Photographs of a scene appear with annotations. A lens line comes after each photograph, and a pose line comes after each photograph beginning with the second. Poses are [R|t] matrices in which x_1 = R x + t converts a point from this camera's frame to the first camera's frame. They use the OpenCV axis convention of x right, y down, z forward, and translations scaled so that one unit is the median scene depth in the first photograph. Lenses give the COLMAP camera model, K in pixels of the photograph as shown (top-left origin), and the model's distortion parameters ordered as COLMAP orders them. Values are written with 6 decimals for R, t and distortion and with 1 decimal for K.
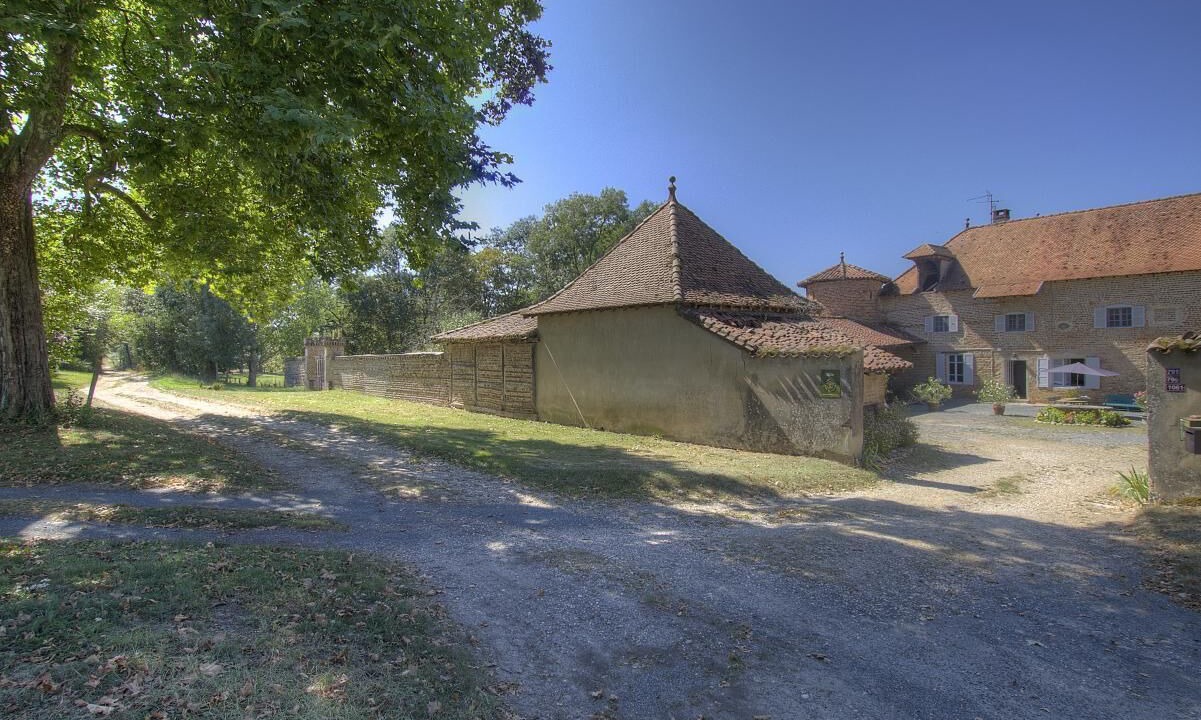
lens RADIAL K [[607.6, 0, 606.8], [0, 607.6, 367.2], [0, 0, 1]] dist [-0.021802, 0.000840]
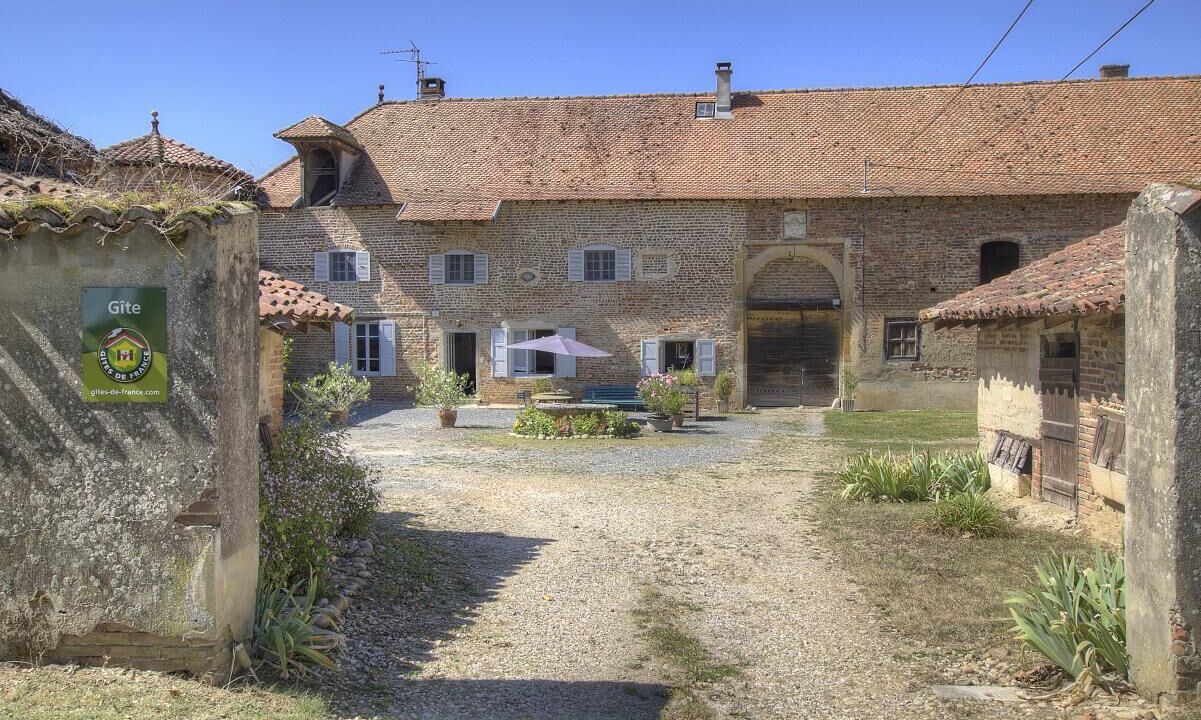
lens RADIAL K [[1016.7, 0, 600.5], [0, 1016.7, 360.0], [0, 0, 1]] dist [0.004536, 0.008887]
pose [[0.708506, -0.009462, 0.705641, 0.077846], [0.007905, 0.999954, 0.005471, 0.011481], [-0.705660, 0.001701, 0.708548, 0.208126]]
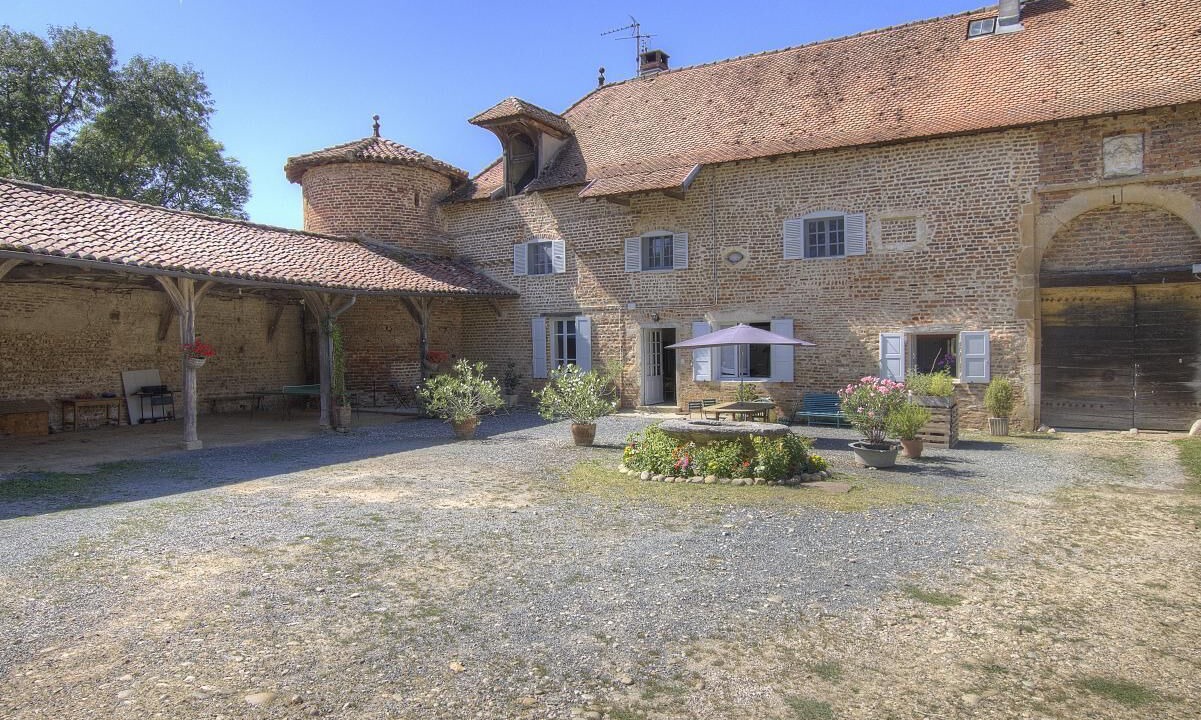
lens RADIAL K [[784.5, 0, 600.6], [0, 784.5, 363.6], [0, 0, 1]] dist [-0.004078, 0.006643]
pose [[0.926246, -0.002542, 0.376911, 0.408294], [0.004262, 0.999984, -0.003728, 0.021351], [-0.376896, 0.005060, 0.926242, 0.434541]]
